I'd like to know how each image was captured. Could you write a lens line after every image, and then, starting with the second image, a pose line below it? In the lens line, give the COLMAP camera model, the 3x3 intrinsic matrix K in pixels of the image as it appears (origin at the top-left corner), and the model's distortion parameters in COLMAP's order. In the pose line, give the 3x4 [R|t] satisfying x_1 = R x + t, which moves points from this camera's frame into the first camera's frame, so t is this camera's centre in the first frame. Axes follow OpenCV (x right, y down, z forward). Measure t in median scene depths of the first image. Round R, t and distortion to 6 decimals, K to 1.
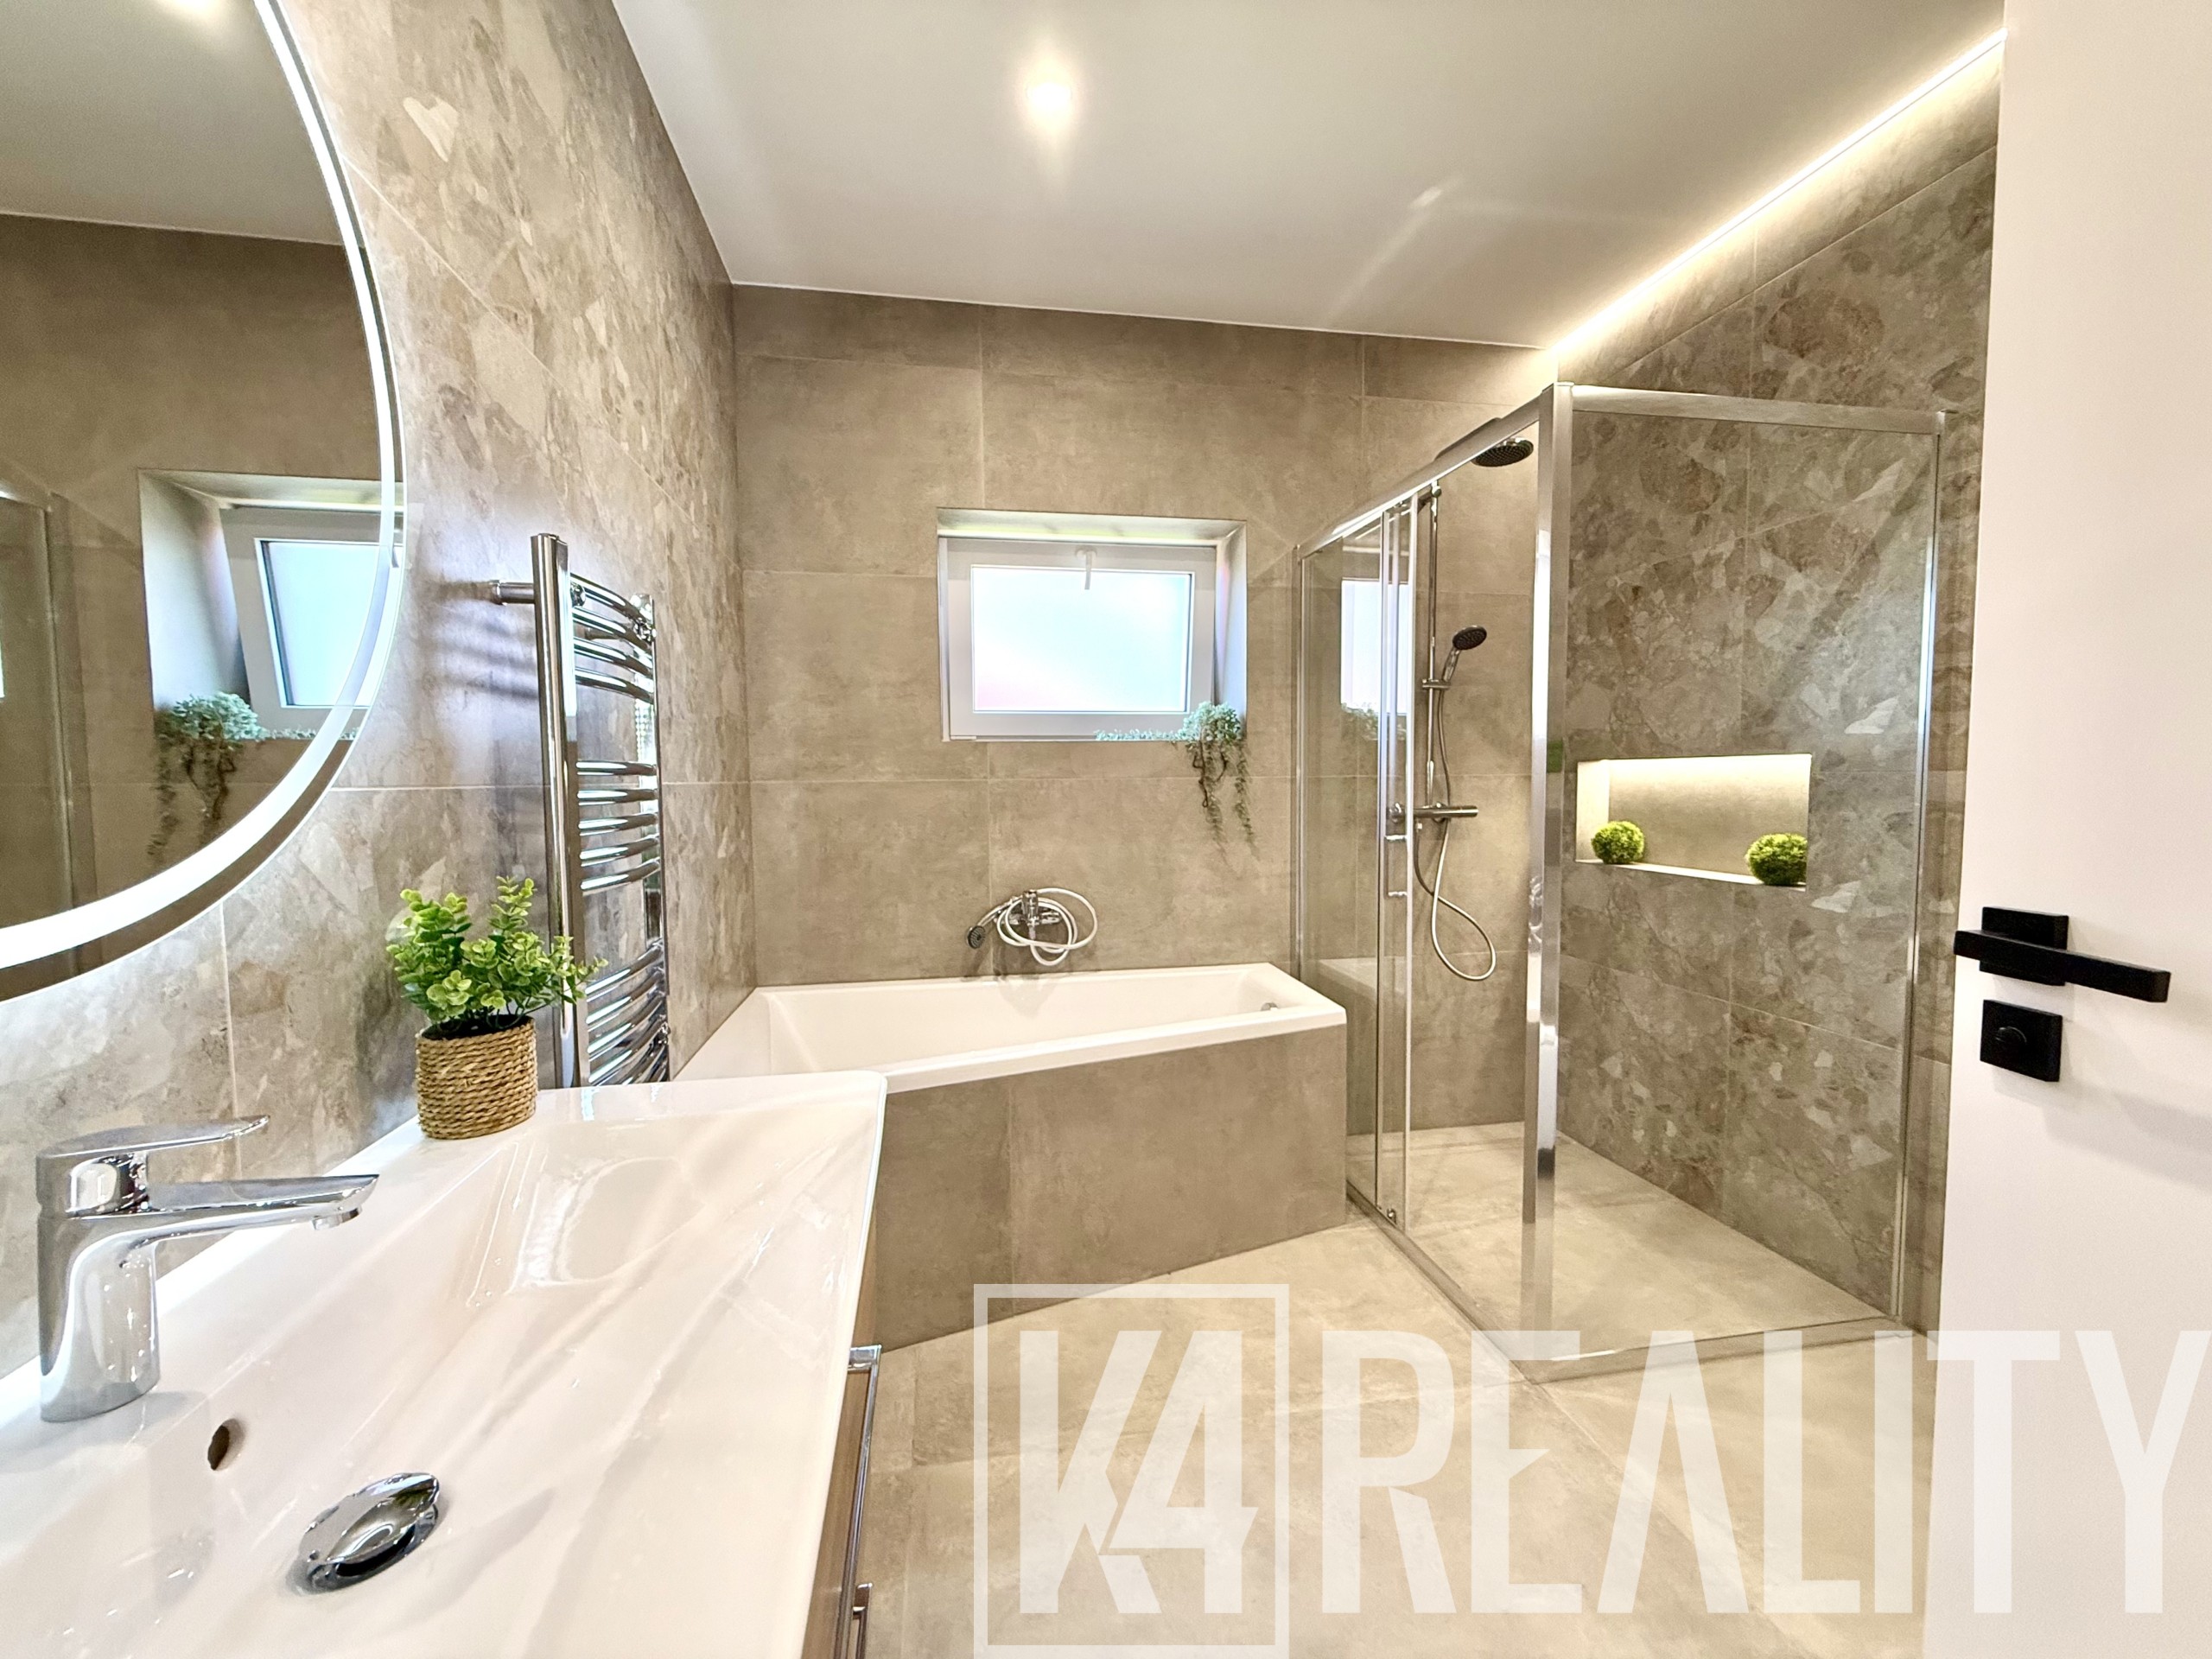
lens RADIAL K [[880.8, 0, 1097.4], [0, 880.8, 834.3], [0, 0, 1]] dist [-0.001622, 0.000476]
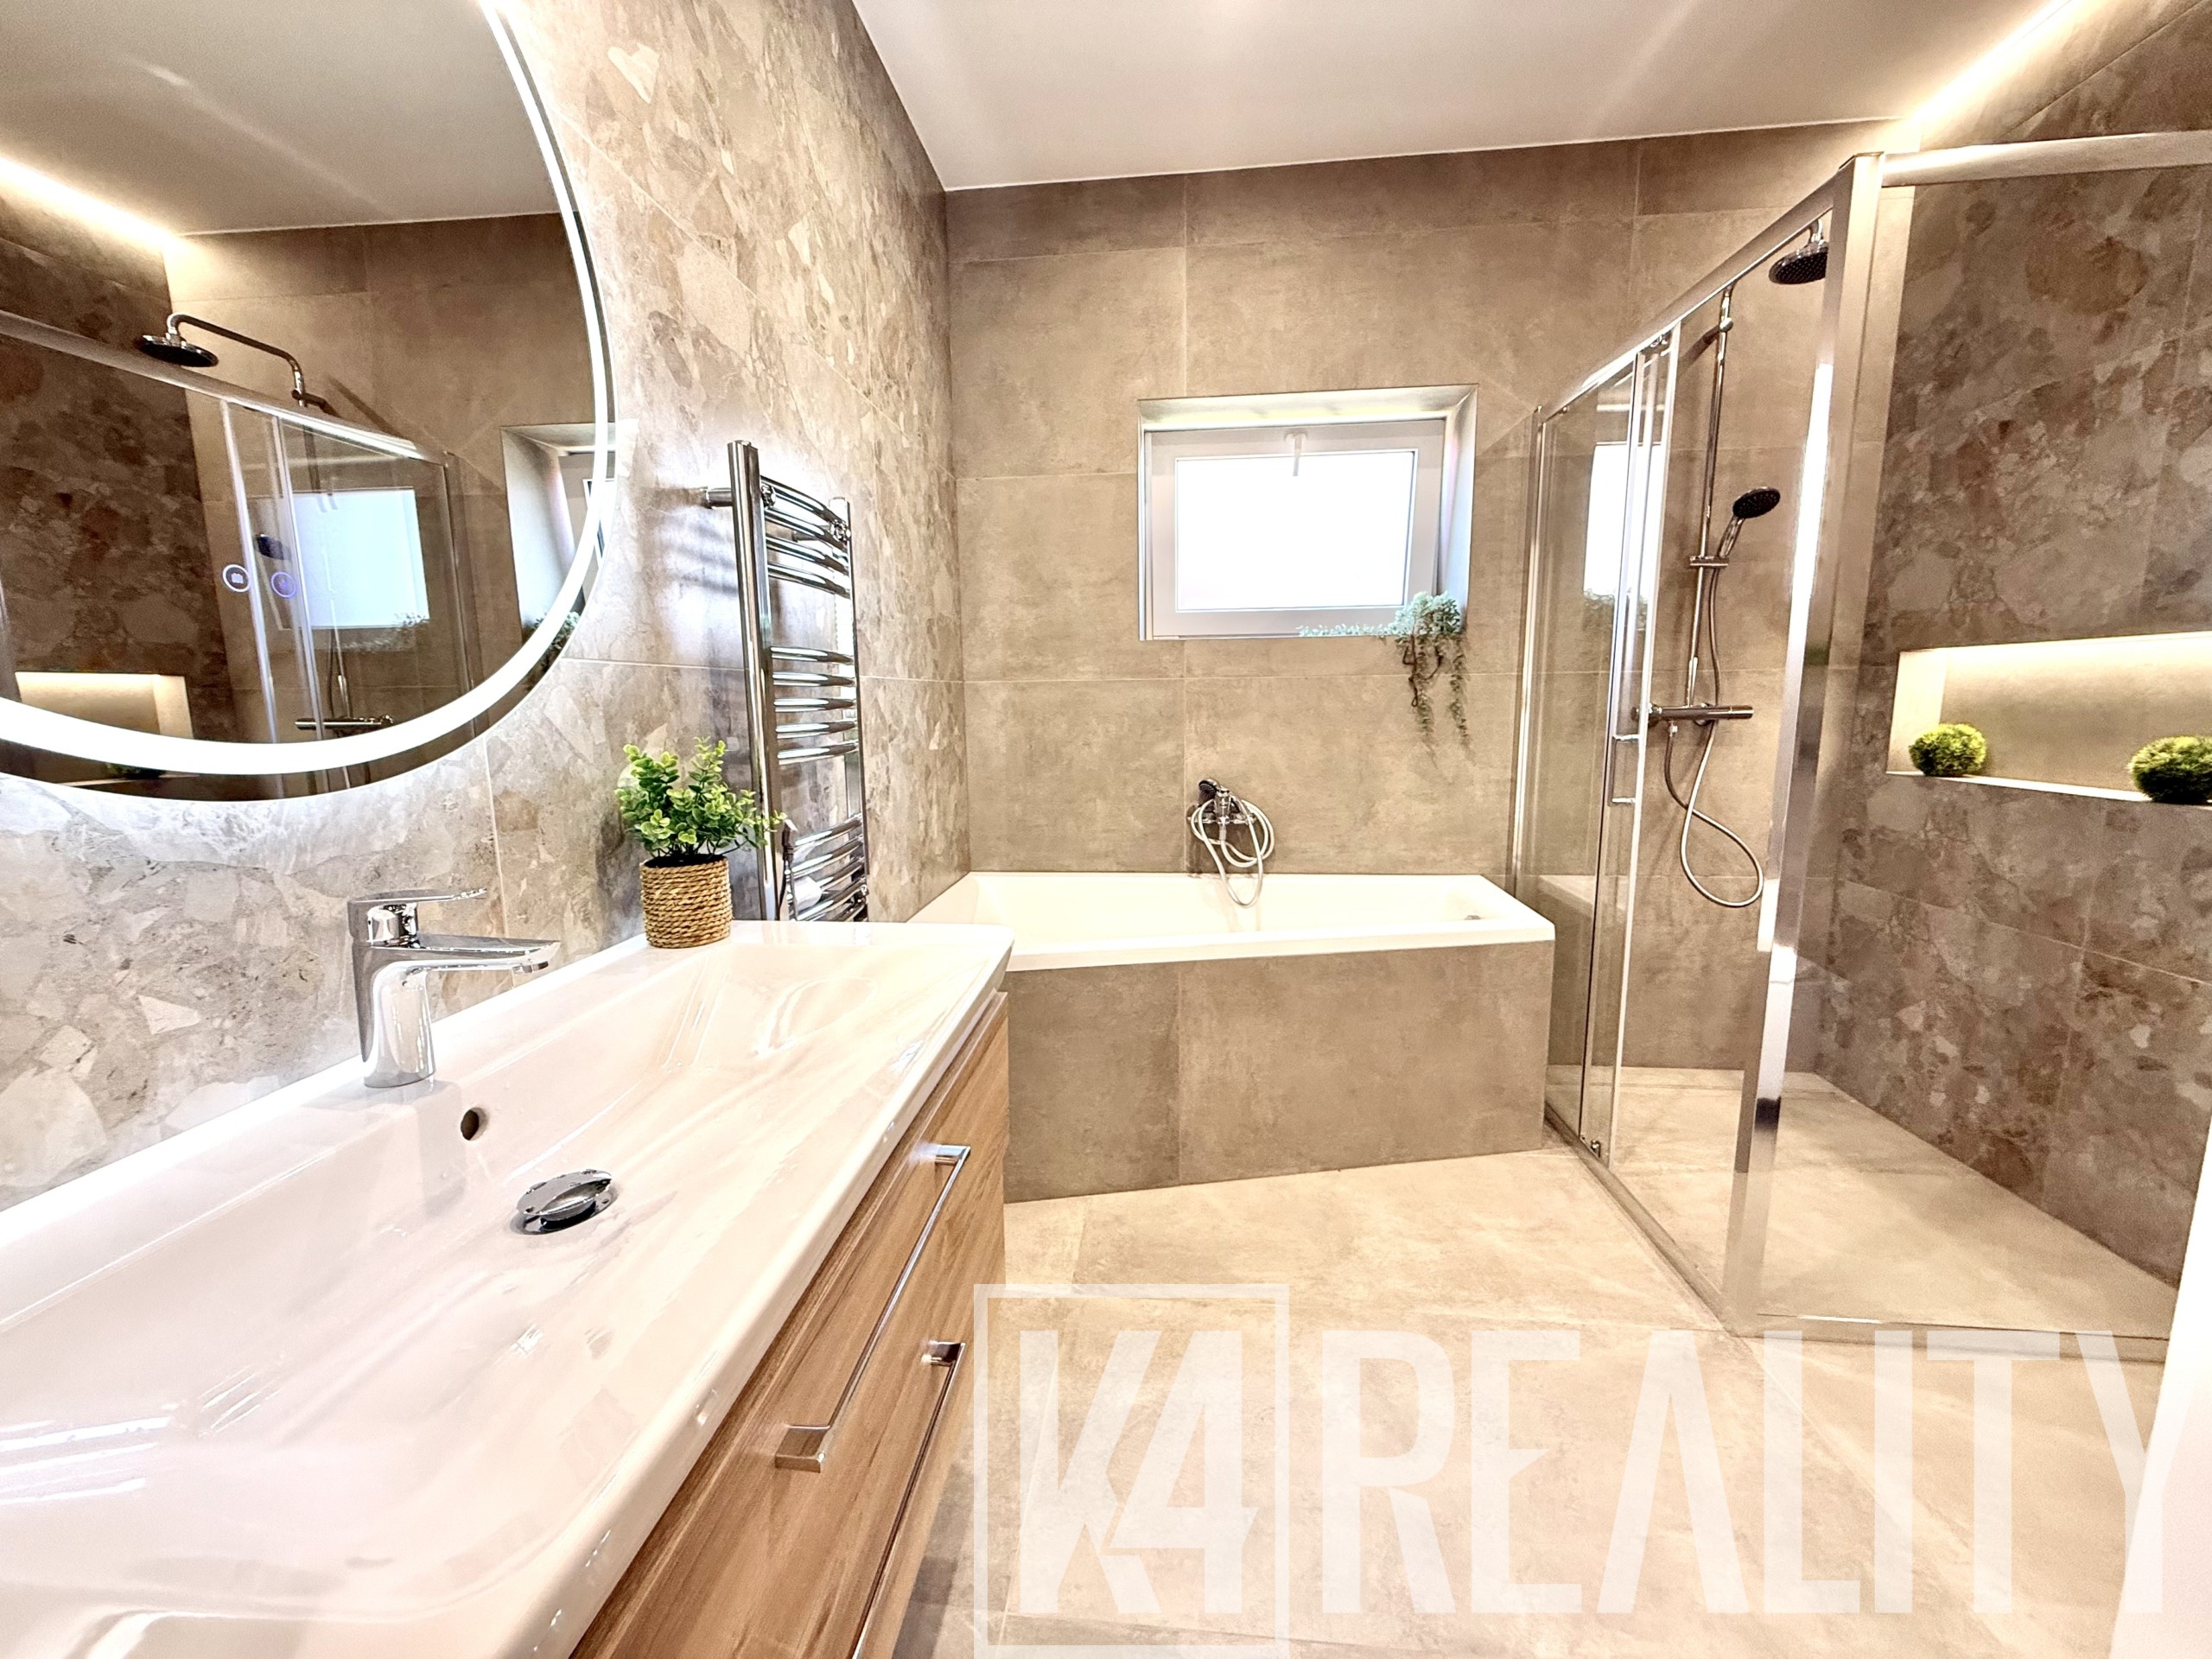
lens RADIAL K [[880.8, 0, 1103.3], [0, 880.8, 835.7], [0, 0, 1]] dist [-0.001622, 0.000476]
pose [[0.962329, 0.038731, -0.269113, 0.074157], [-0.013291, 0.995320, 0.095717, 0.024963], [0.271561, -0.088534, 0.958340, -0.002189]]
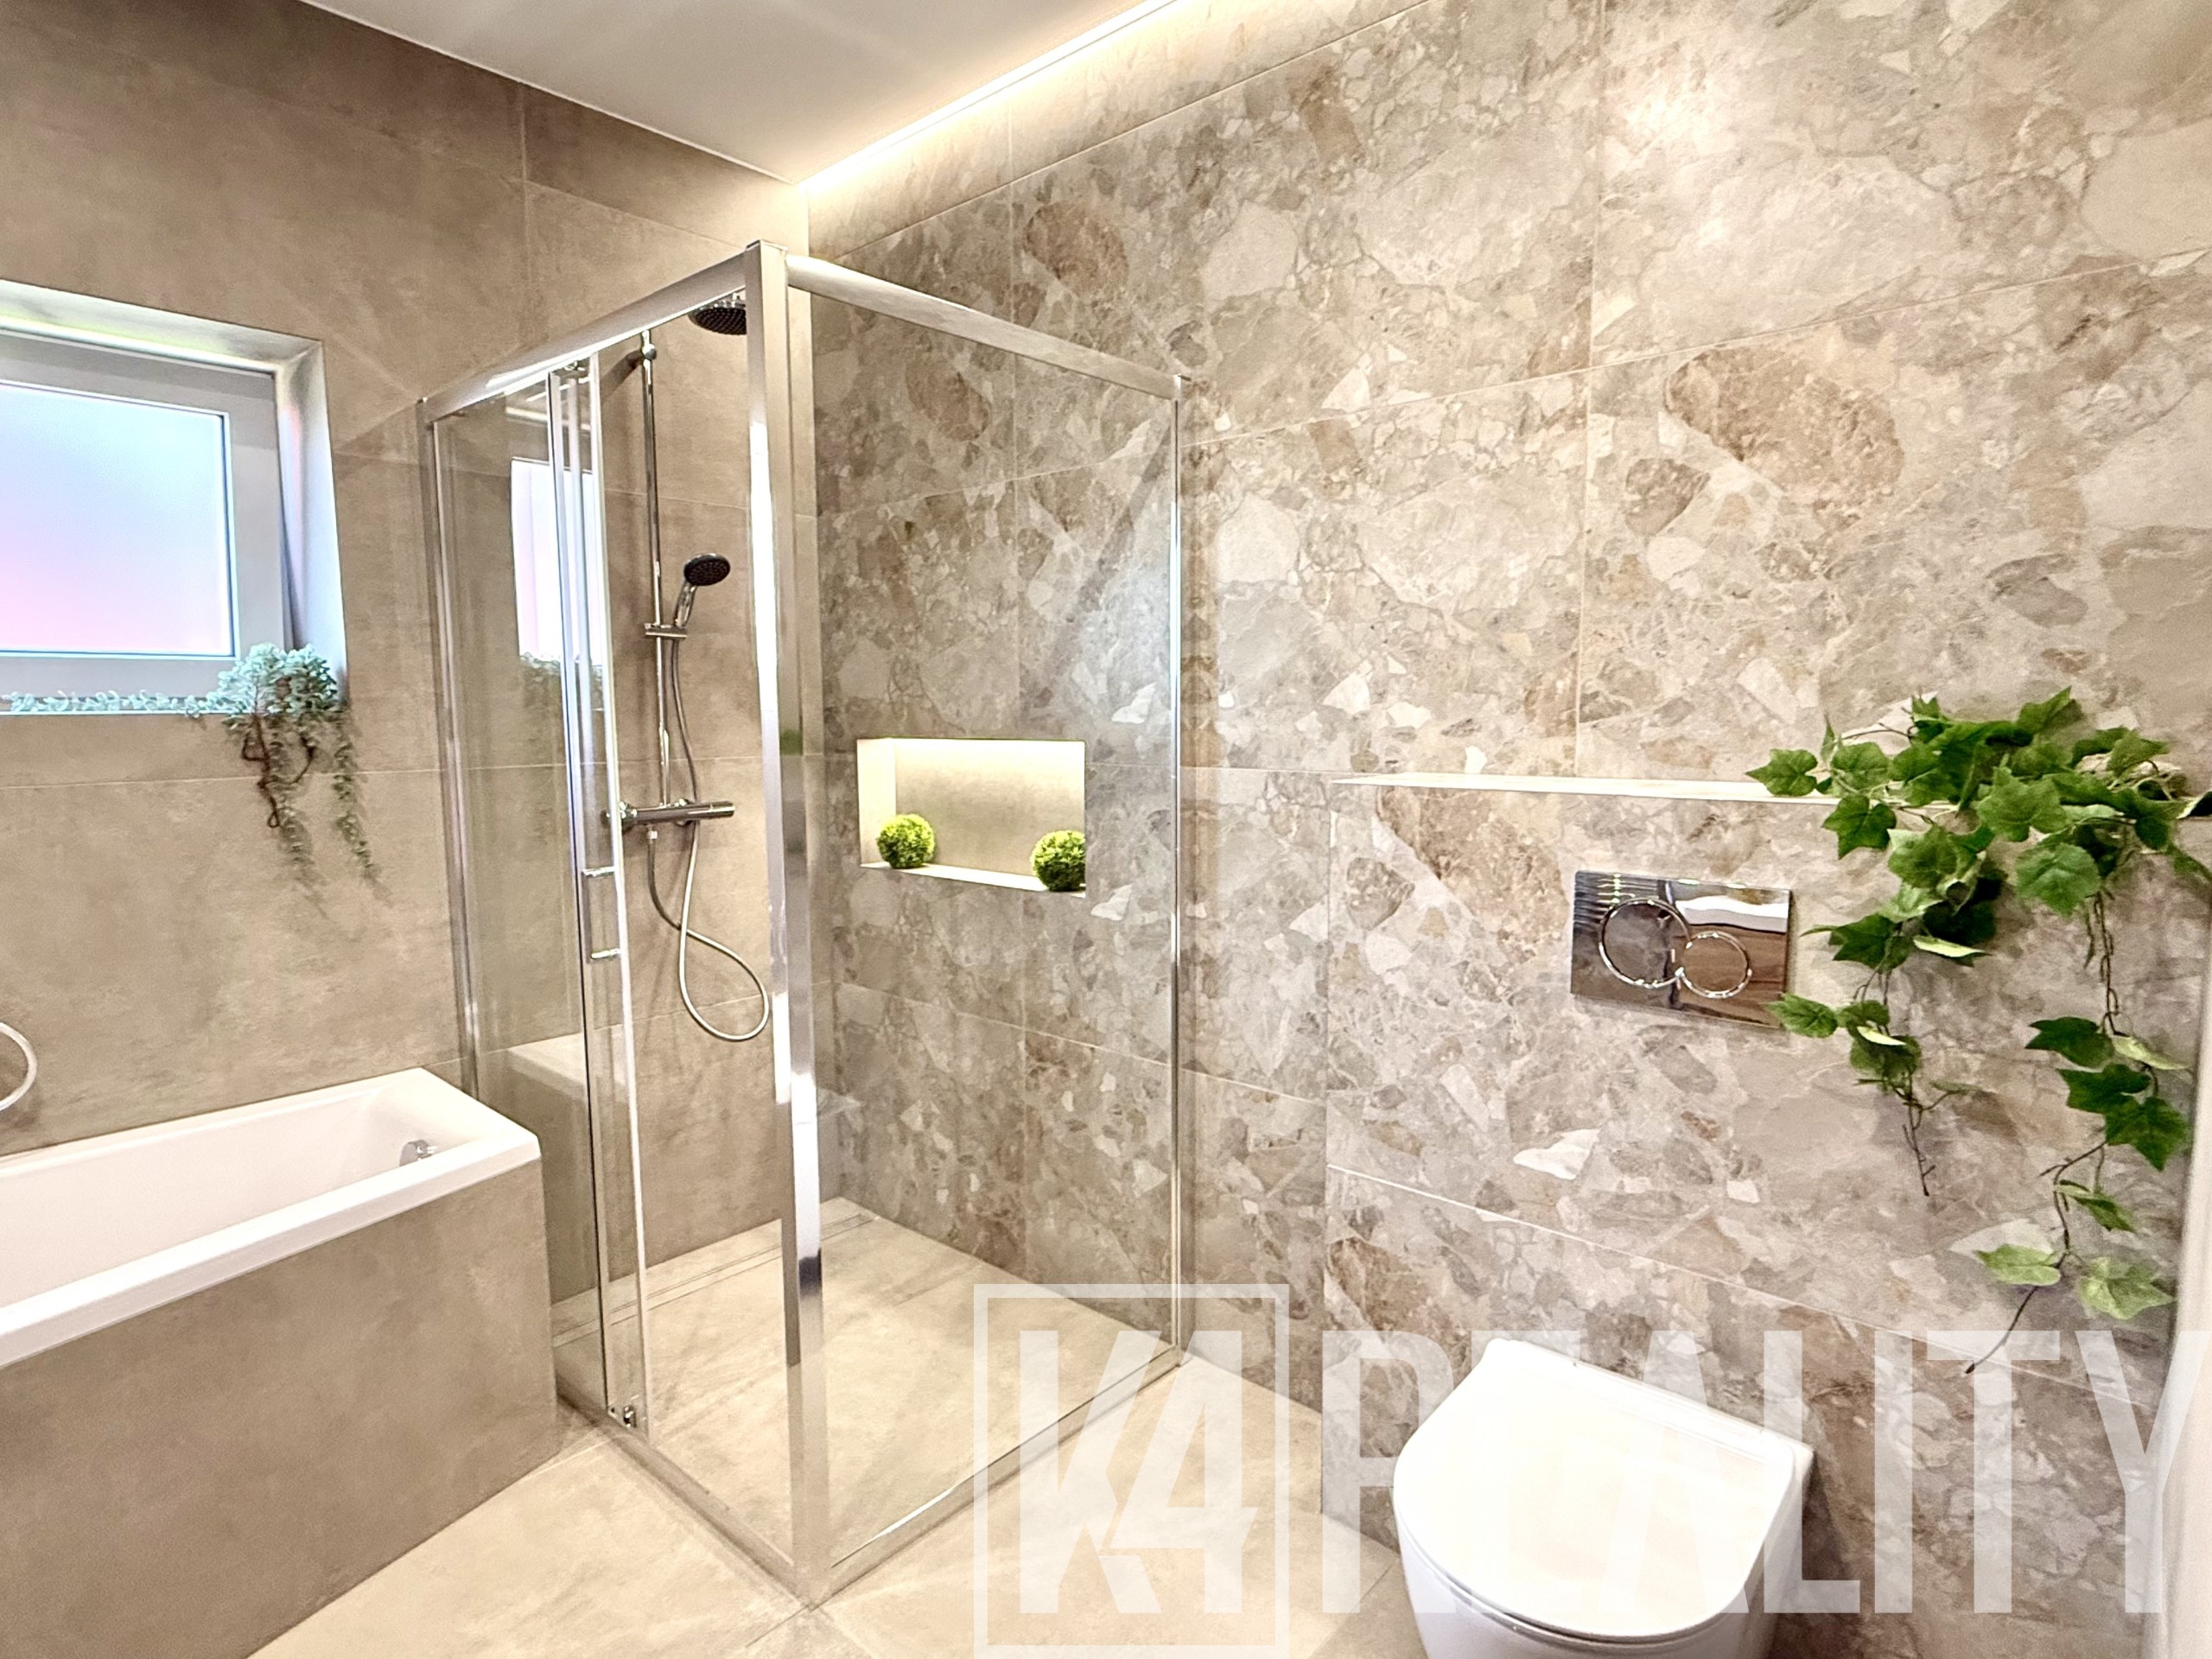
lens RADIAL K [[1167.1, 0, 1096.9], [0, 1167.1, 831.9], [0, 0, 1]] dist [0.000076, -0.001220]
pose [[0.788461, -0.061424, 0.612010, 0.096234], [0.037473, 0.997950, 0.051882, -0.058253], [-0.613942, -0.017973, 0.789147, 0.066857]]
